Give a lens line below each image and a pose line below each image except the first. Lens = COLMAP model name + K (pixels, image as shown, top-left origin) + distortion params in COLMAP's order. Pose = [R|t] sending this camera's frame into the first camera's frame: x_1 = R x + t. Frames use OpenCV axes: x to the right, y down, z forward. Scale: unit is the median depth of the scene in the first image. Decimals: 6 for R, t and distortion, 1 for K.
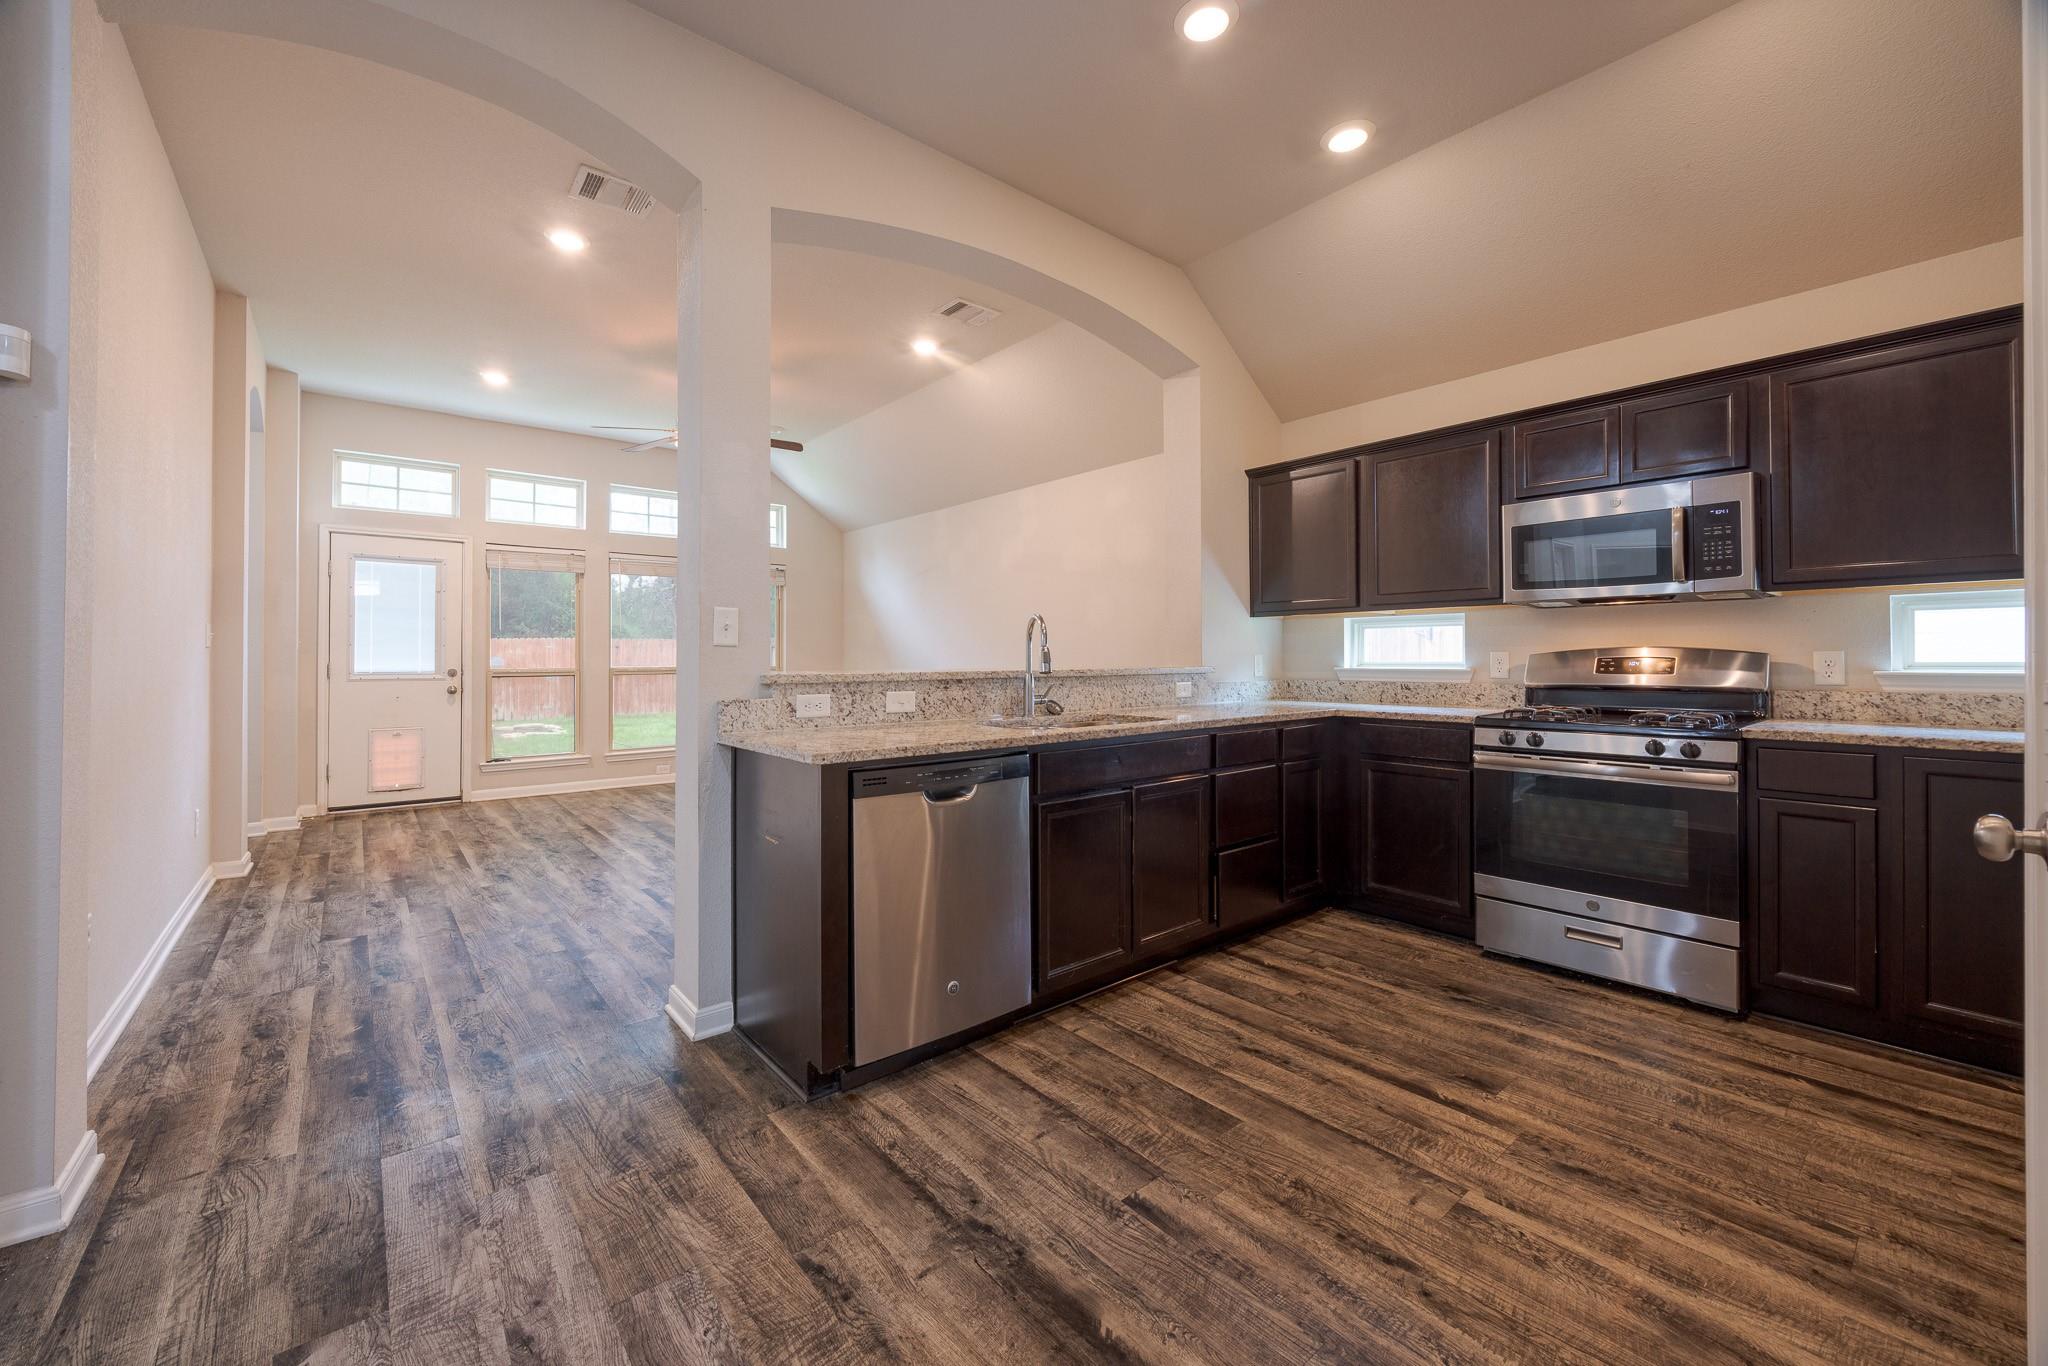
lens RADIAL K [[800.4, 0, 1020.6], [0, 800.4, 663.1], [0, 0, 1]] dist [-0.003121, -0.000324]
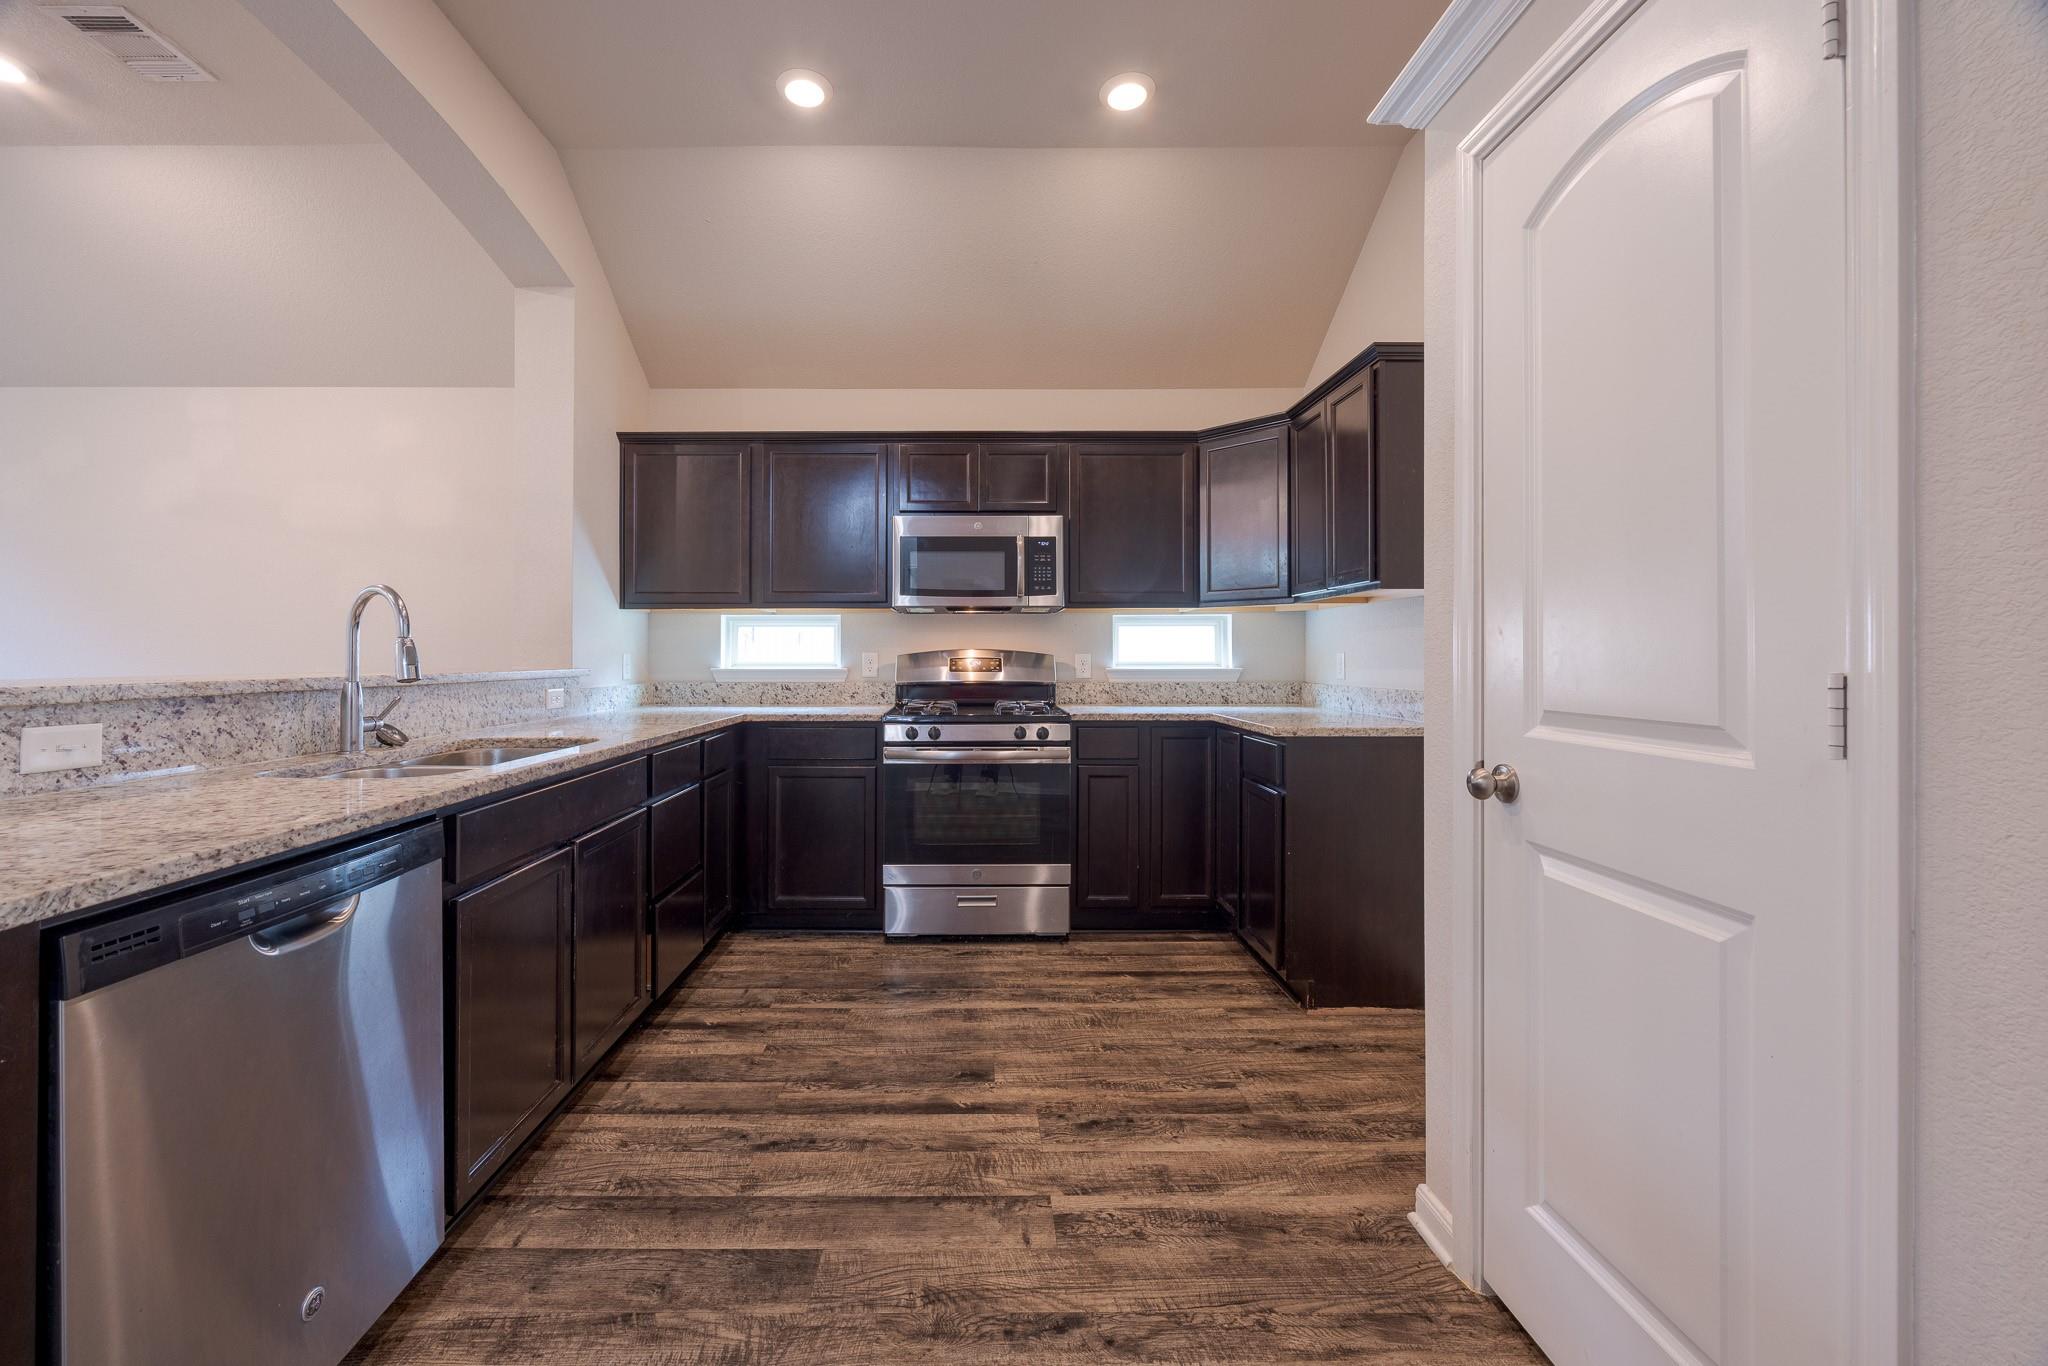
lens RADIAL K [[800.4, 0, 1053.1], [0, 800.4, 656.4], [0, 0, 1]] dist [-0.003121, -0.000324]
pose [[0.640209, 0.004012, 0.768190, -0.115025], [0.002387, 0.999971, -0.007211, -0.000601], [-0.768197, 0.006450, 0.640181, 0.206238]]
